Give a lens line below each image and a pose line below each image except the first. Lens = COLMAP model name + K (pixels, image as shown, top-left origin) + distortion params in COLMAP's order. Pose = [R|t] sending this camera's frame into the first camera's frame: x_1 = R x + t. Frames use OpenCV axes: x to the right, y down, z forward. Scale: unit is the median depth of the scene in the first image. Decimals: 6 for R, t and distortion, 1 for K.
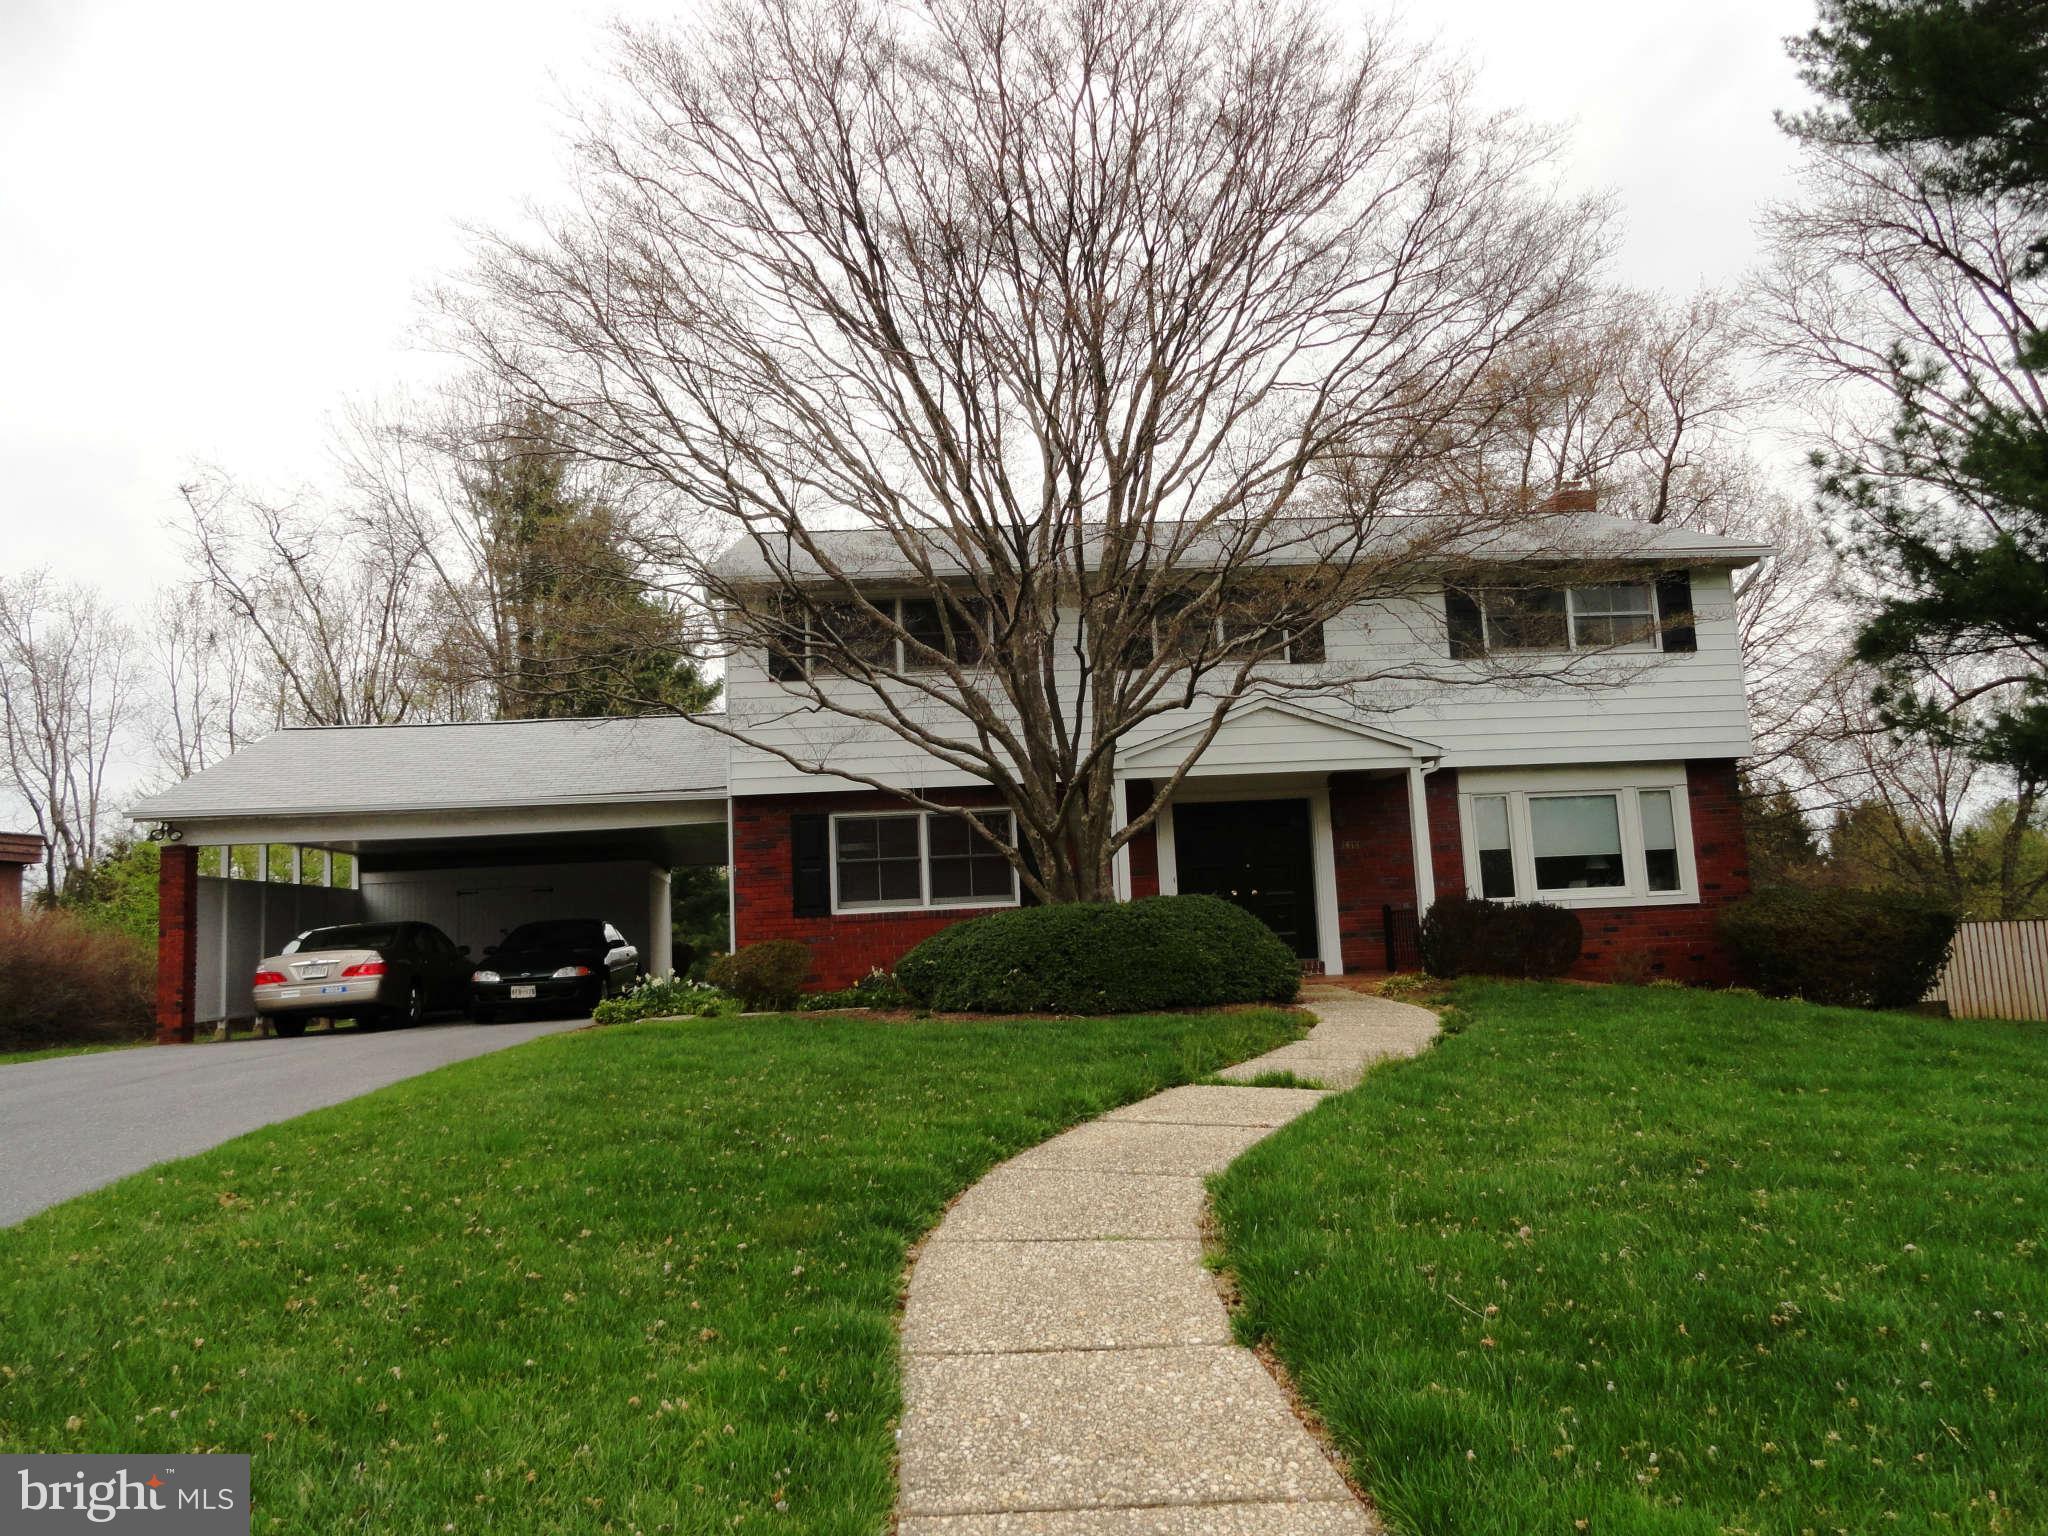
lens RADIAL K [[1397.5, 0, 1024.3], [0, 1397.5, 770.2], [0, 0, 1]] dist [-0.004482, 0.008359]
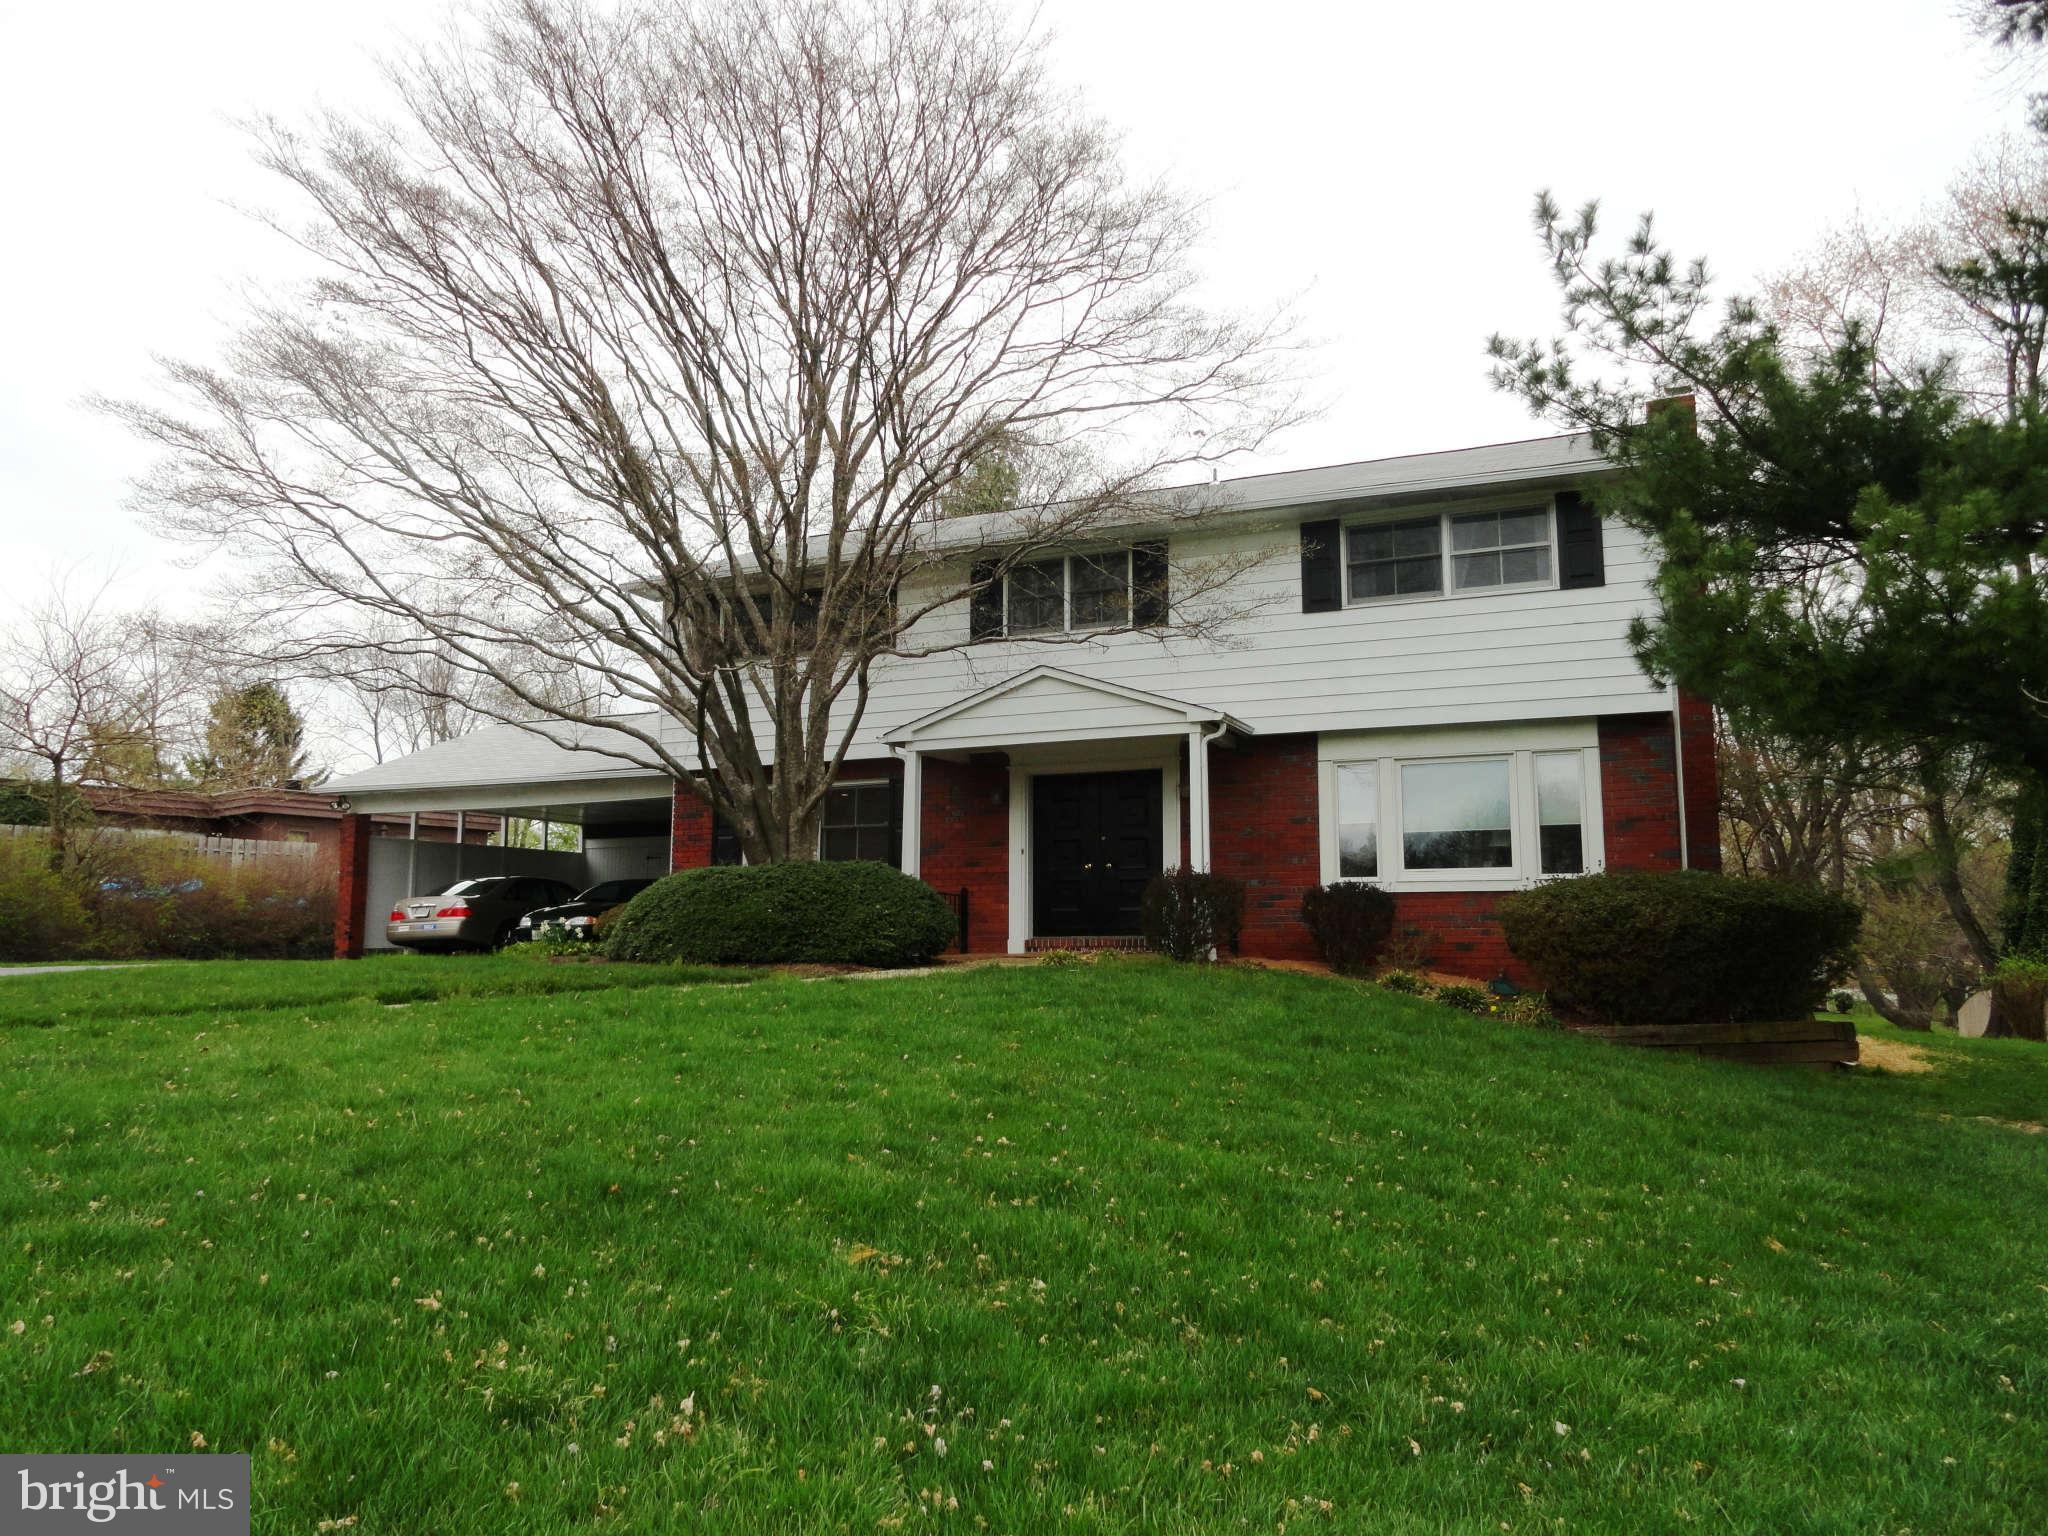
lens RADIAL K [[1397.5, 0, 1025.2], [0, 1397.5, 766.1], [0, 0, 1]] dist [-0.004482, 0.008359]
pose [[0.888463, -0.012145, -0.458787, 0.557390], [0.015734, 0.999868, 0.004000, 0.013011], [0.458678, -0.010772, 0.888537, 0.110366]]
